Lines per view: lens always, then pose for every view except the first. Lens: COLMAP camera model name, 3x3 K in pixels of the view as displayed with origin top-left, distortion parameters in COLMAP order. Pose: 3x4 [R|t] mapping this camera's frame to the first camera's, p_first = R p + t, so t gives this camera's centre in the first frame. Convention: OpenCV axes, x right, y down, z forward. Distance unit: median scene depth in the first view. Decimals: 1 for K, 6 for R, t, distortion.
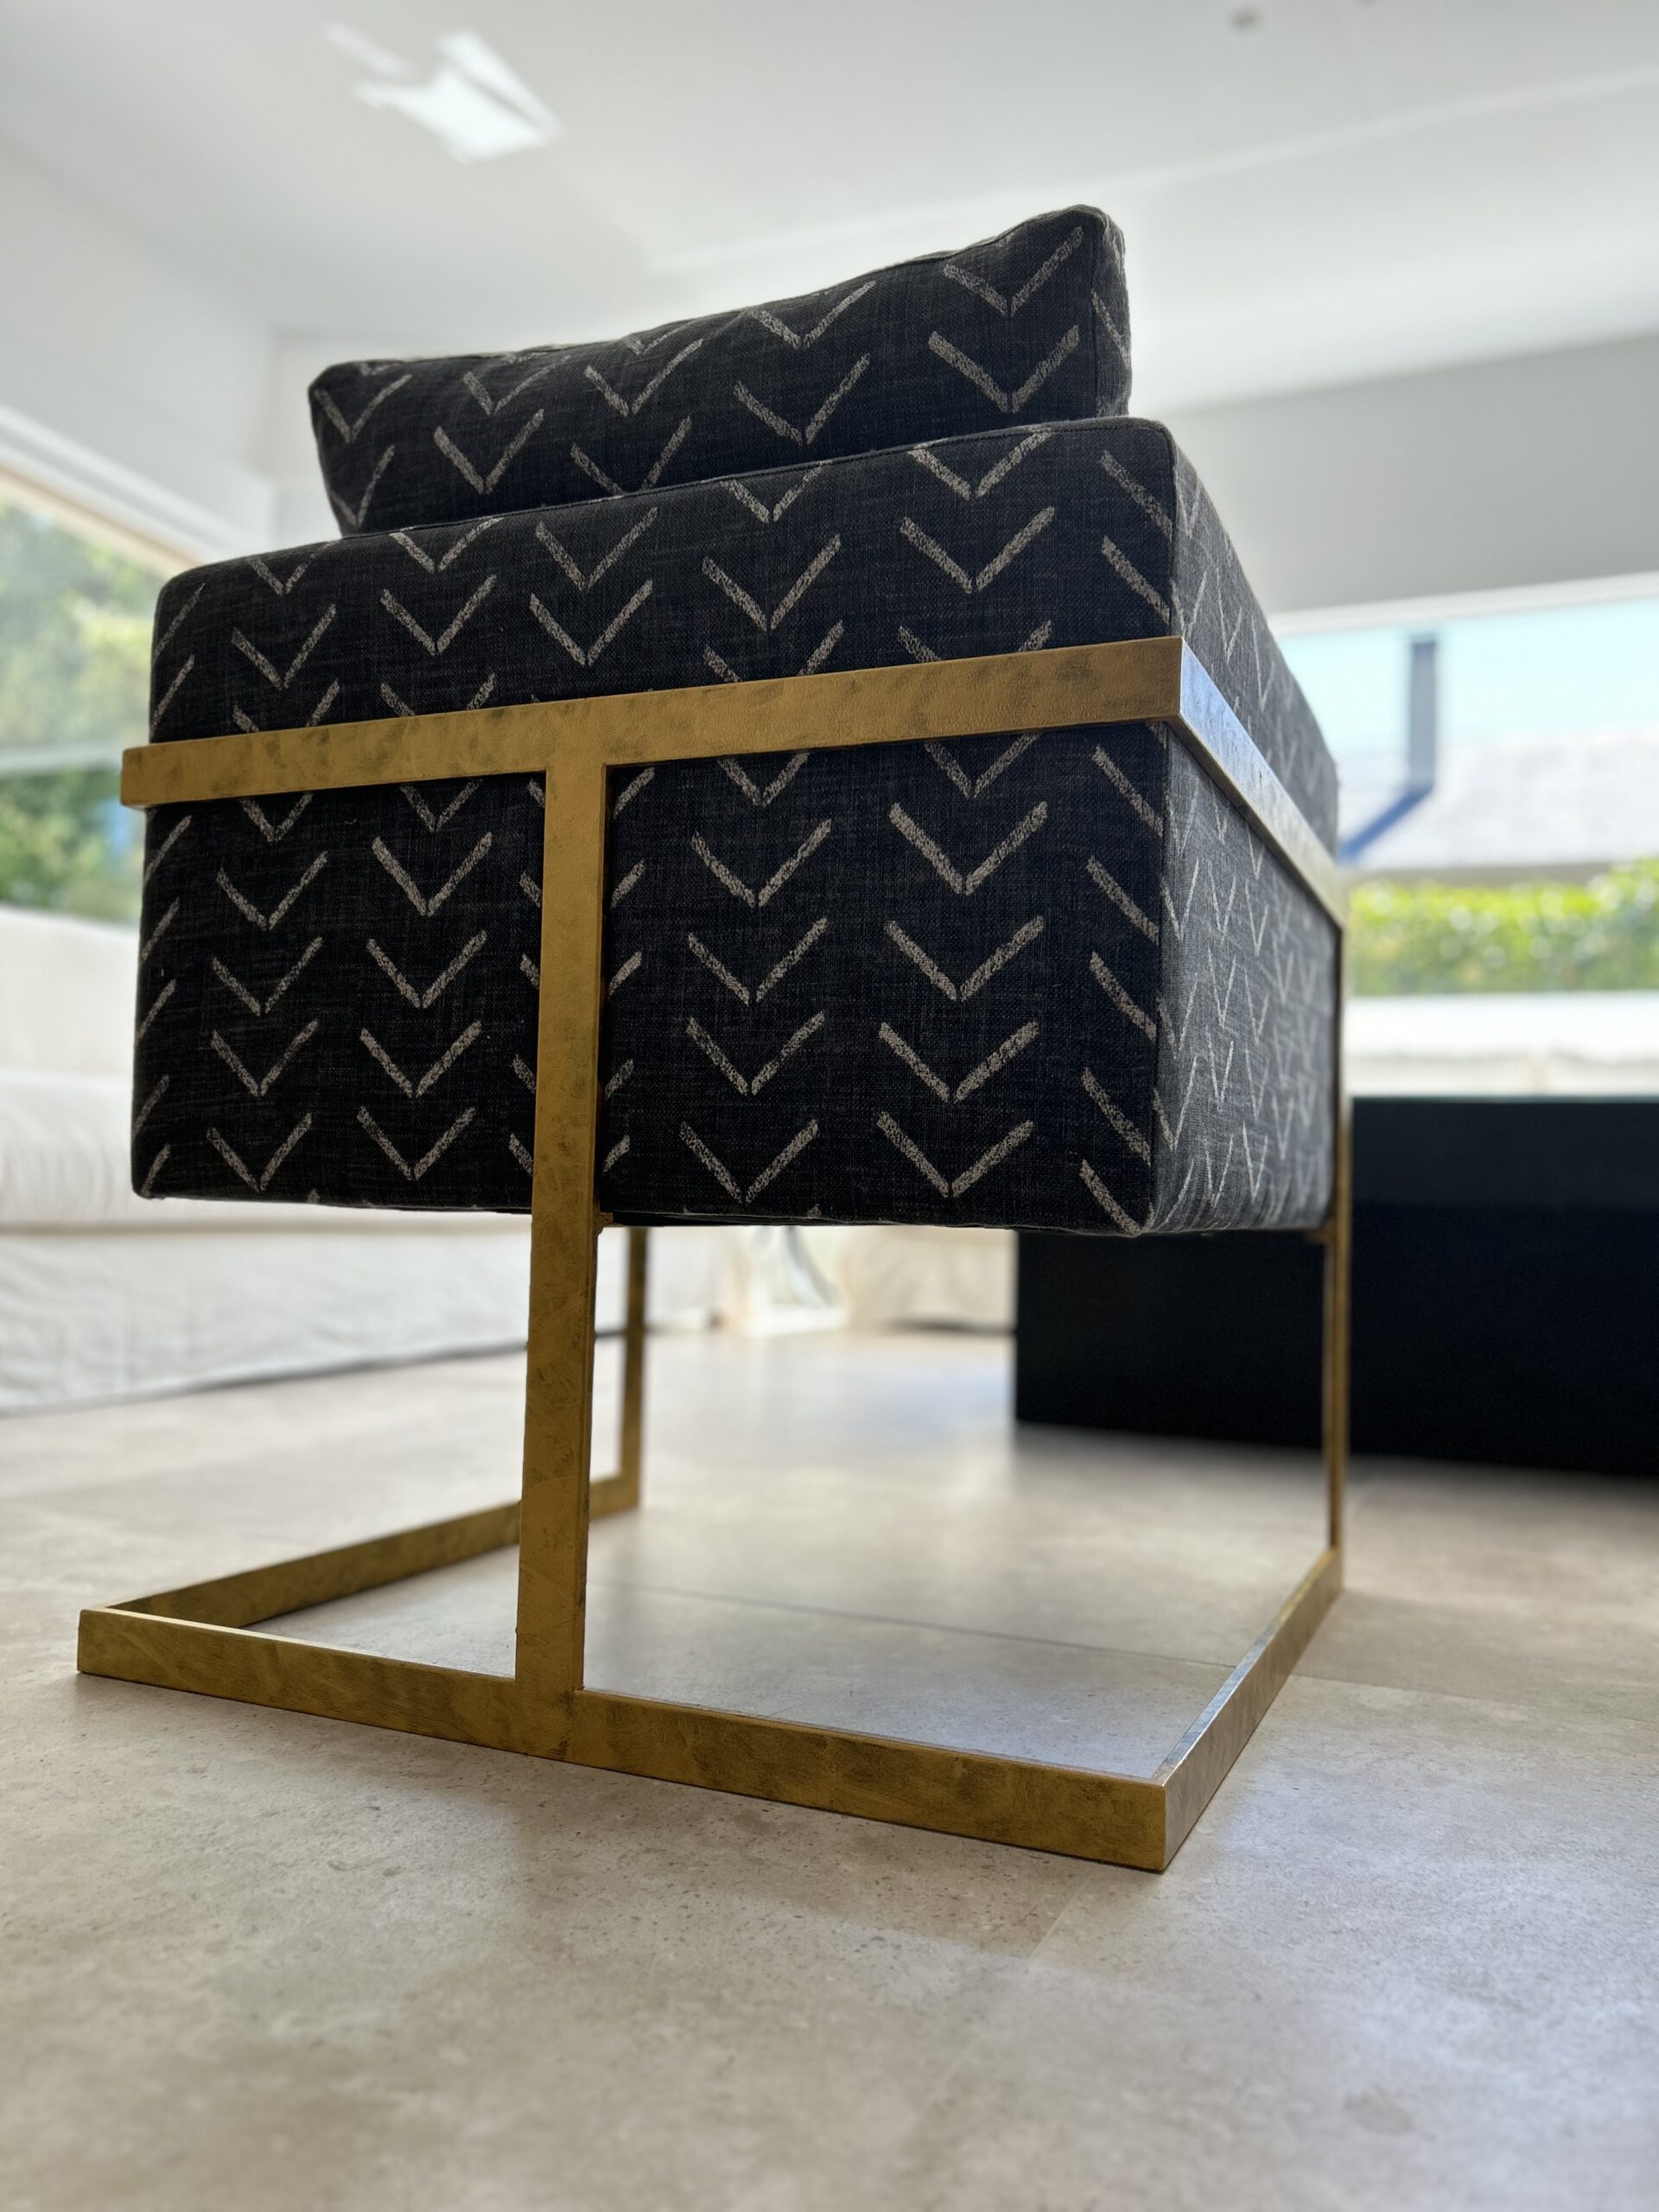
lens RADIAL K [[1669.8, 0, 836.8], [0, 1669.8, 1122.5], [0, 0, 1]] dist [0.062764, -0.076852]
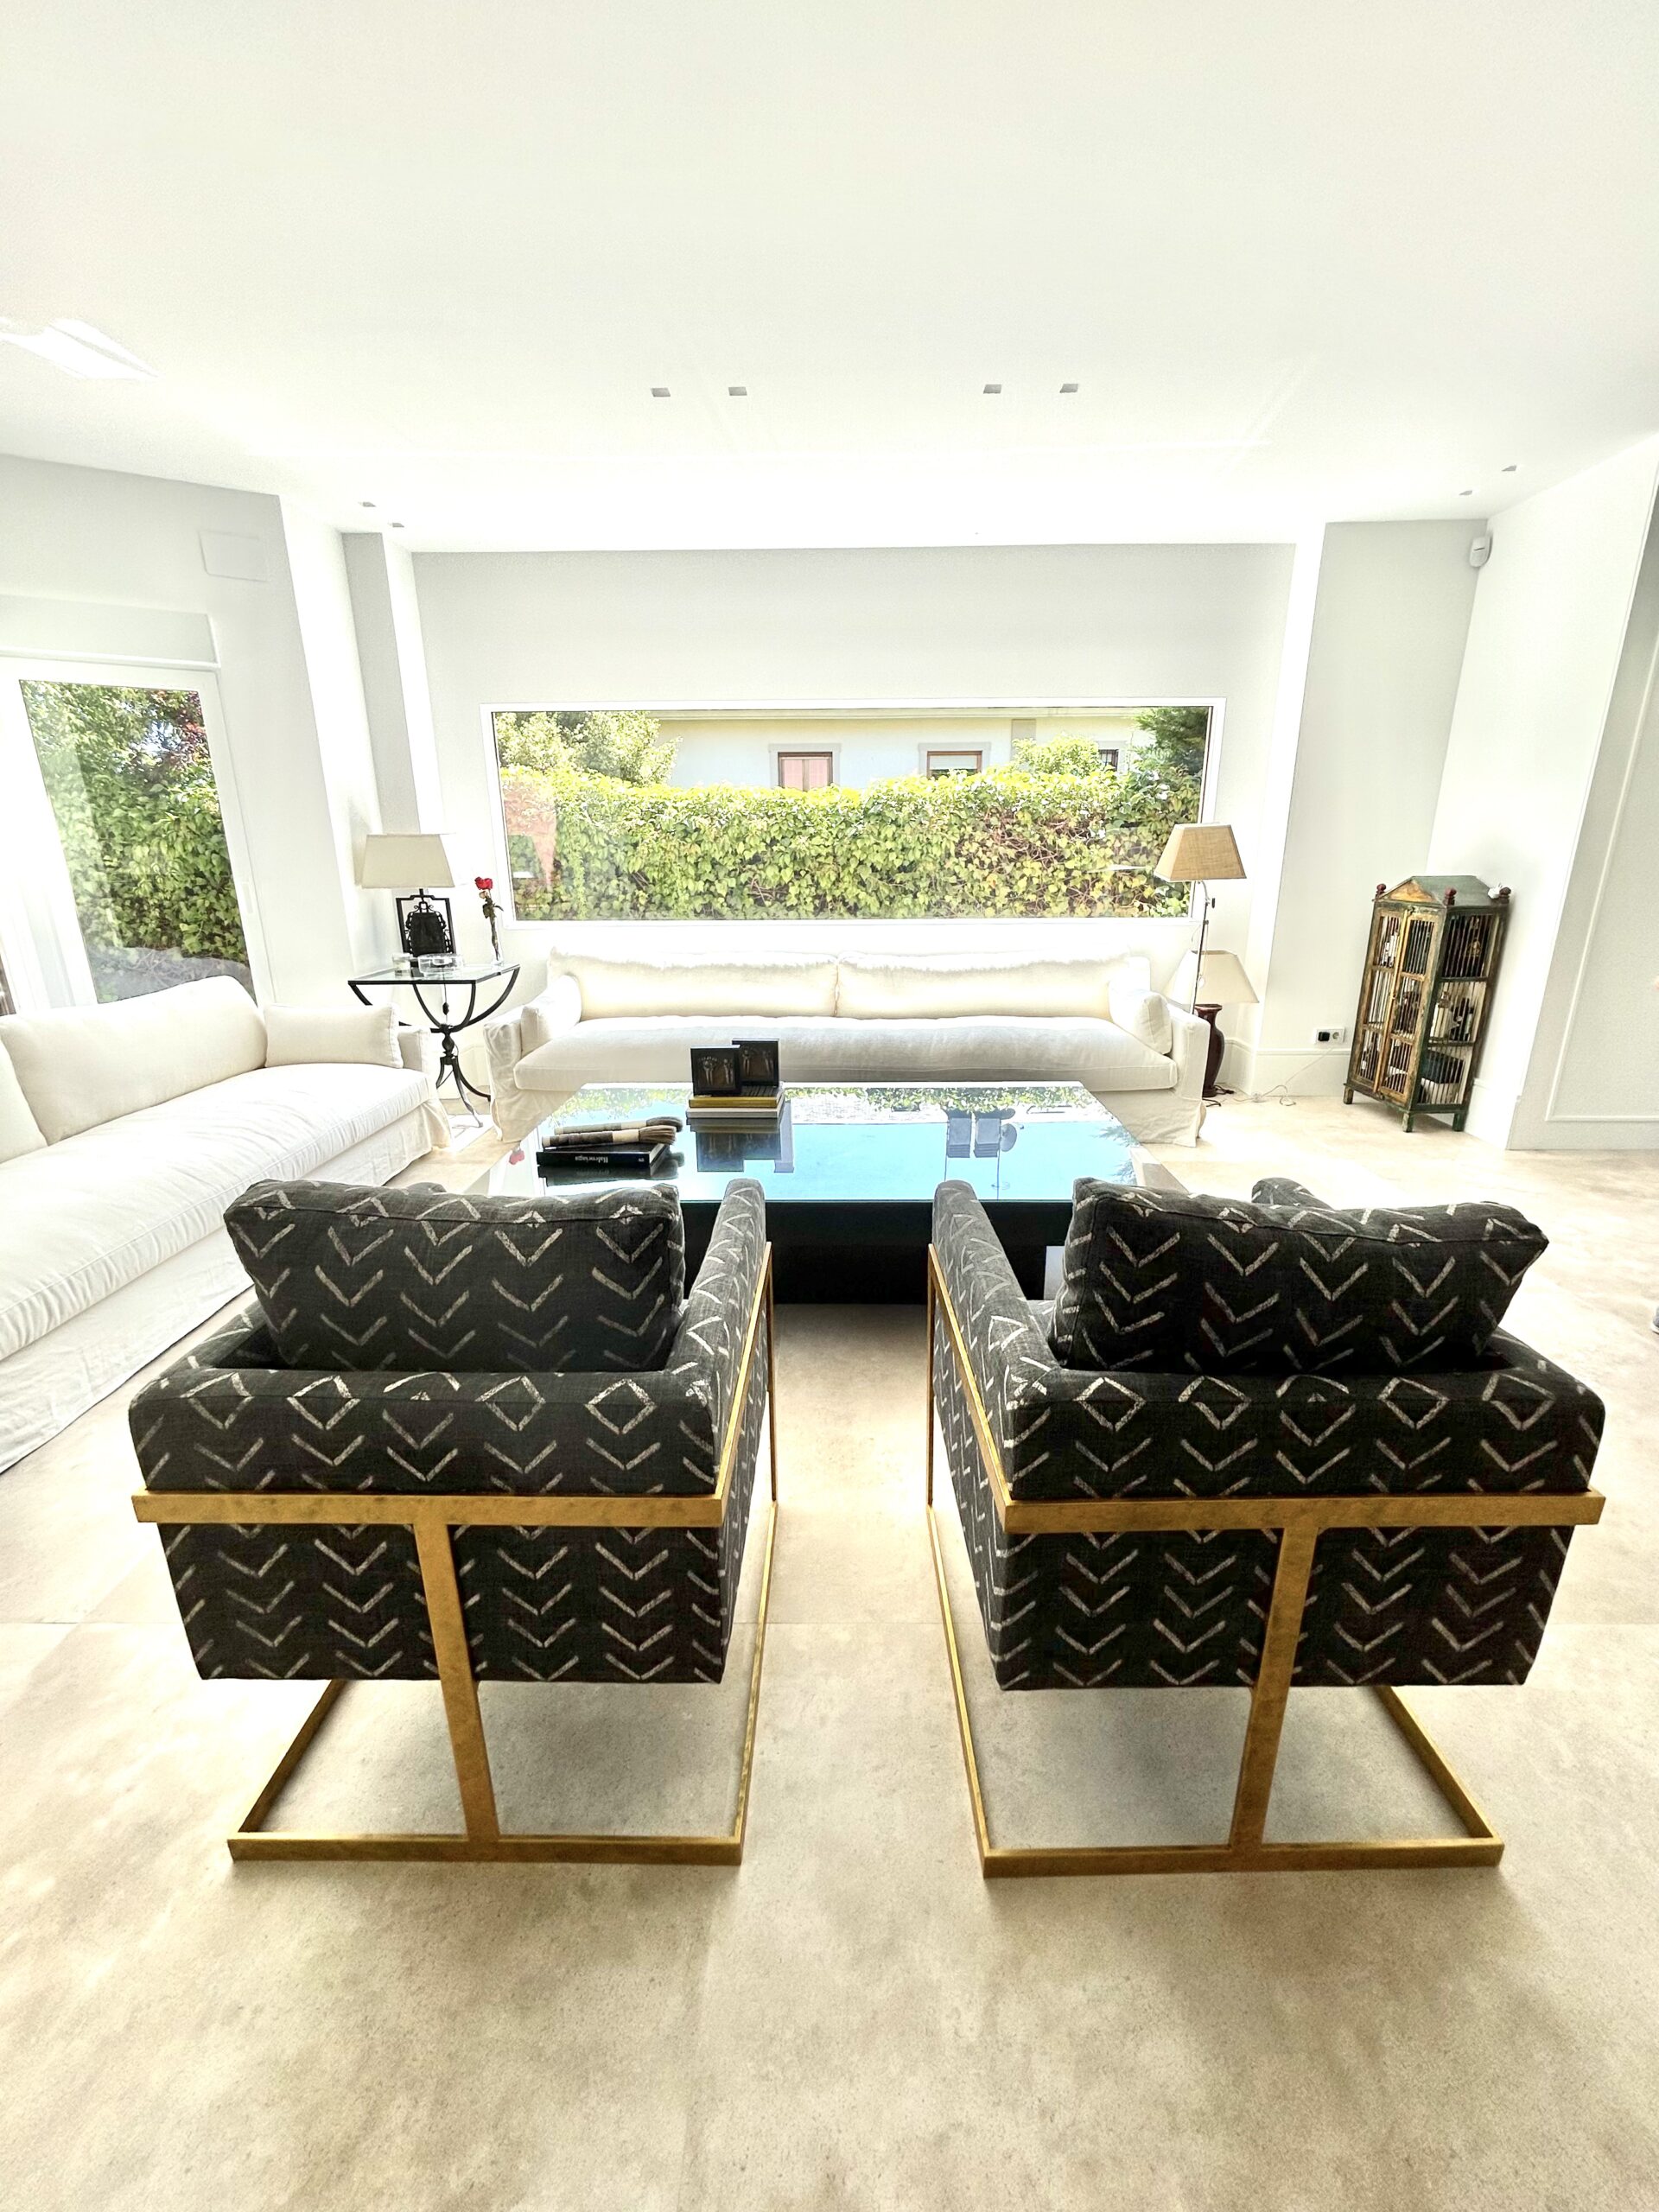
lens RADIAL K [[884.2, 0, 832.5], [0, 884.2, 1107.6], [0, 0, 1]] dist [-0.008619, 0.005440]
pose [[0.922403, -0.142083, 0.359146, -0.015734], [0.014107, 0.941650, 0.336298, -1.084069], [-0.385972, -0.305136, 0.870585, 0.023228]]
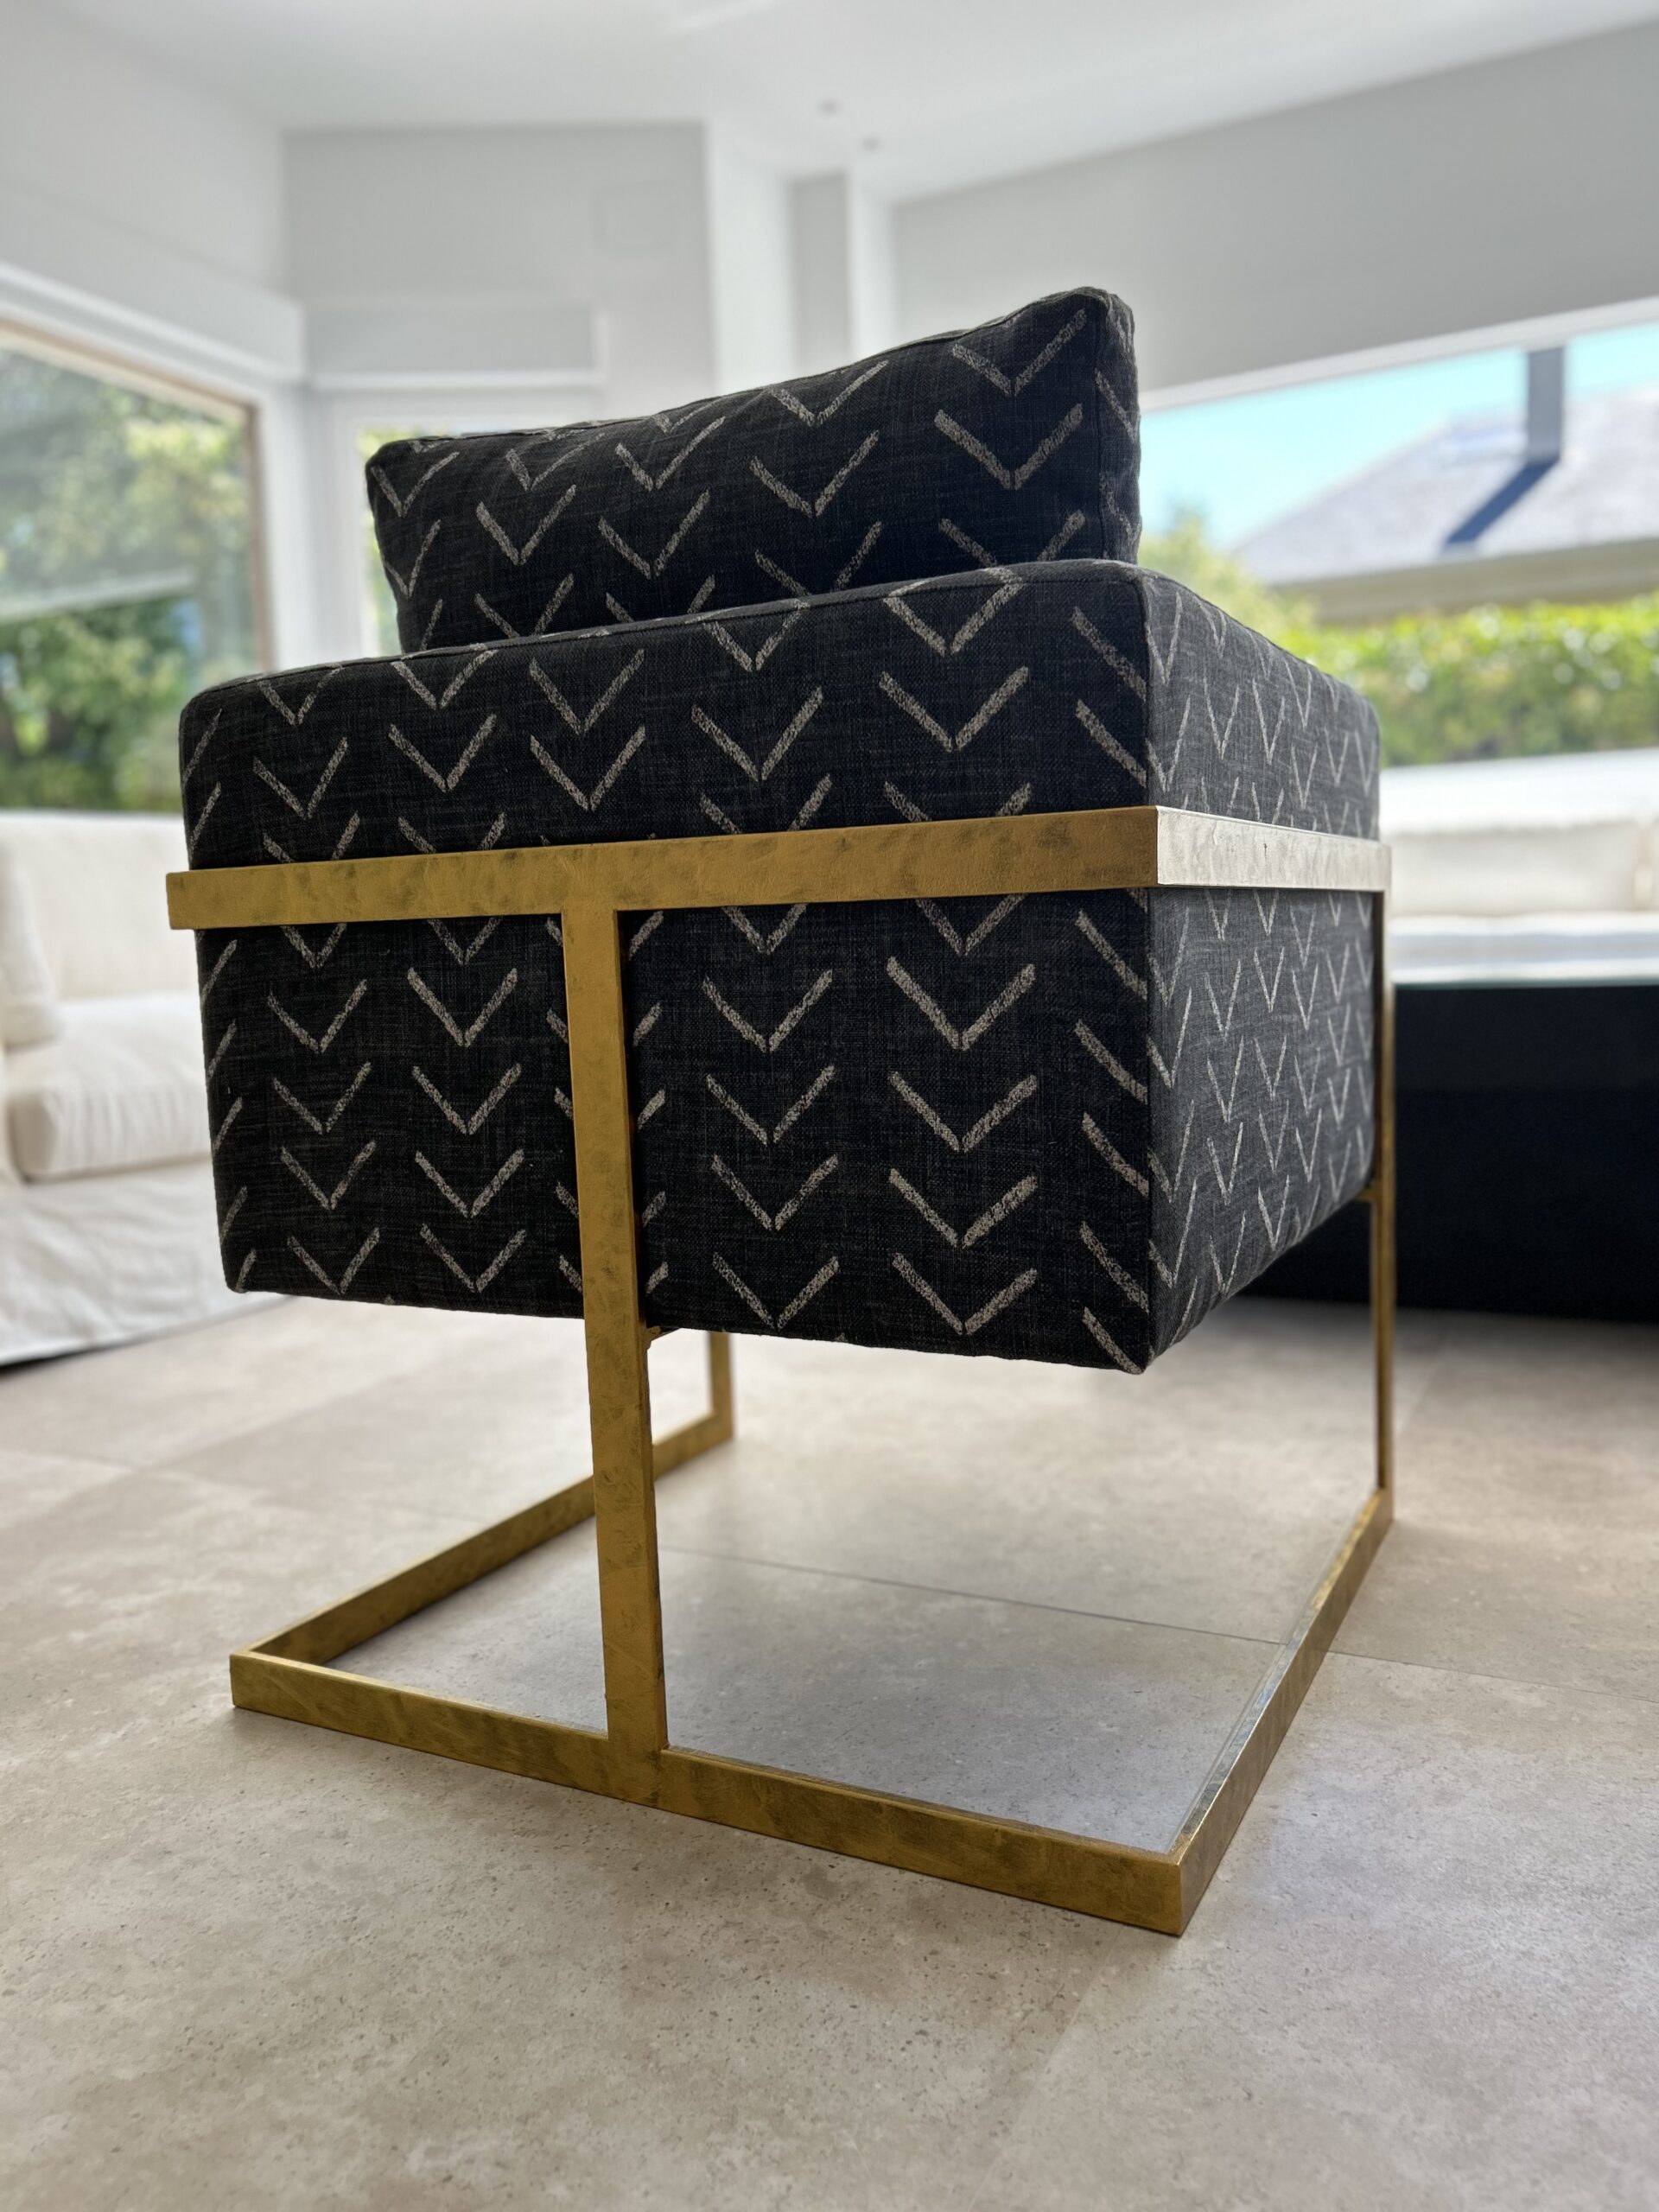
lens RADIAL K [[1669.4, 0, 837.3], [0, 1669.4, 1124.8], [0, 0, 1]] dist [0.078197, -0.092841]
pose [[0.995796, -0.058281, -0.070664, 0.065346], [0.068859, 0.985047, 0.157926, -0.242162], [0.060403, -0.162128, 0.984919, -0.033740]]
